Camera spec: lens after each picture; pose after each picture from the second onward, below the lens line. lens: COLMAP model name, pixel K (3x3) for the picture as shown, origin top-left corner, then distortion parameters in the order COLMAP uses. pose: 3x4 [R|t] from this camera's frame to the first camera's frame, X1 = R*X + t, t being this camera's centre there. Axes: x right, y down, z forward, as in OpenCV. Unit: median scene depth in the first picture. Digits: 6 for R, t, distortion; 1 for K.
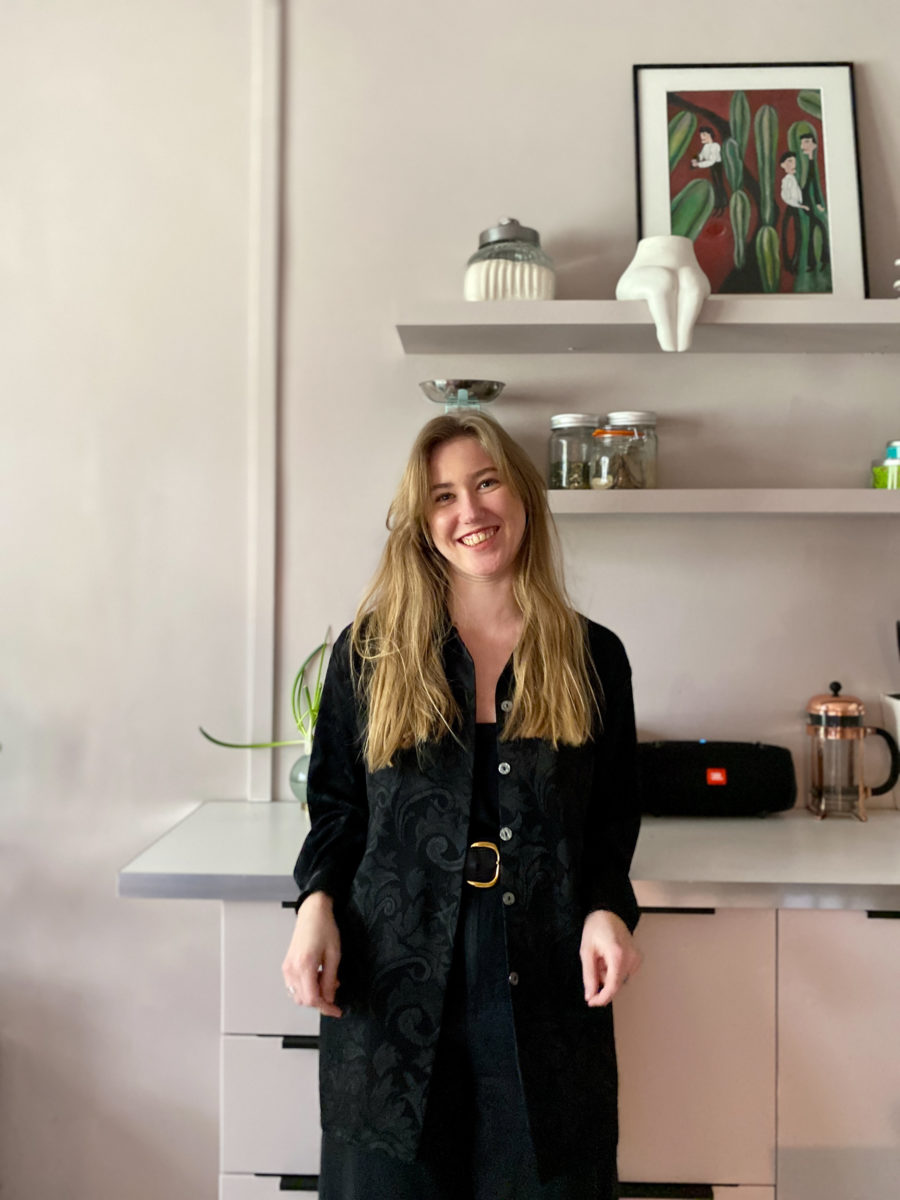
lens RADIAL K [[887.2, 0, 452.1], [0, 887.2, 603.2], [0, 0, 1]] dist [-0.008882, 0.001107]
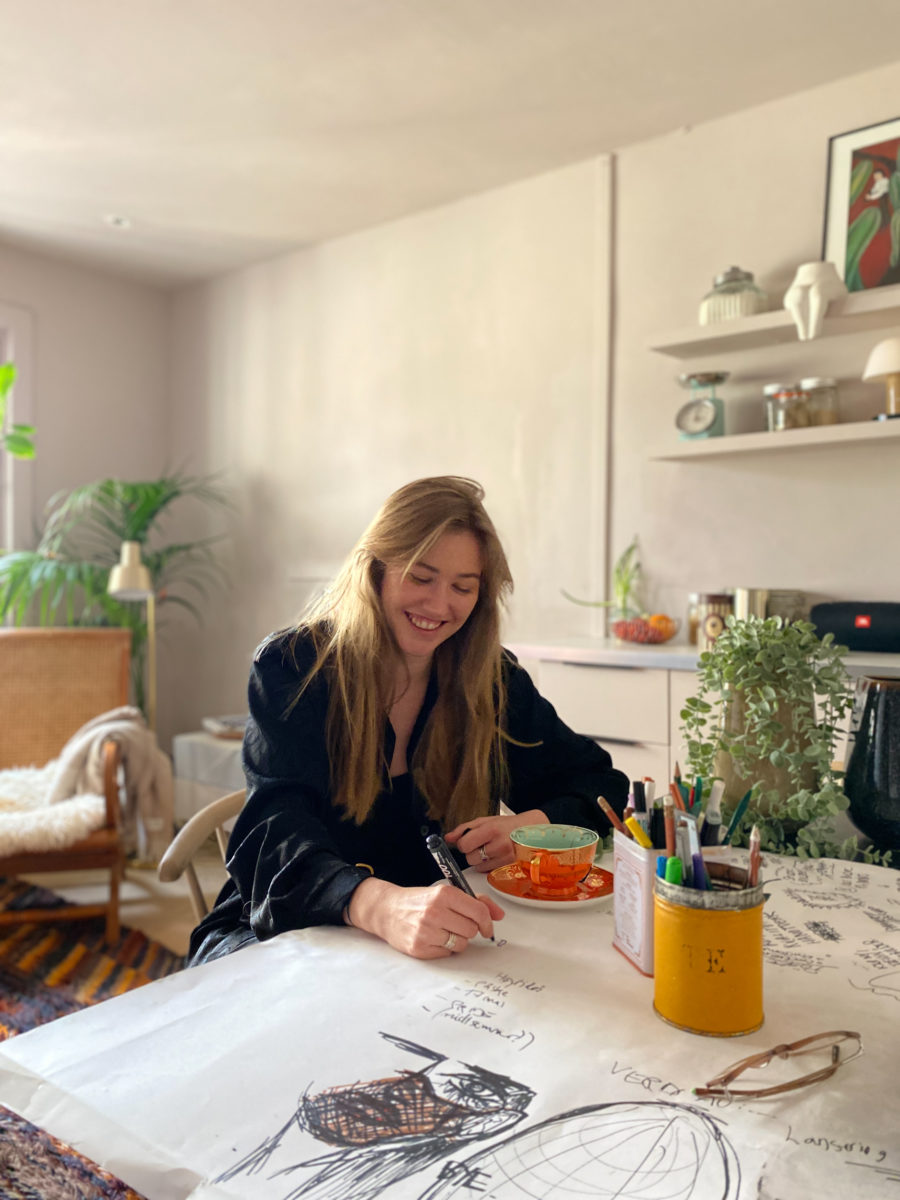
lens RADIAL K [[887.2, 0, 445.3], [0, 887.2, 601.0], [0, 0, 1]] dist [-0.008882, 0.001107]
pose [[0.801366, 0.014093, -0.598009, 0.604939], [-0.007442, 0.999880, 0.013591, 0.143594], [0.598129, -0.006442, 0.801374, -0.569605]]
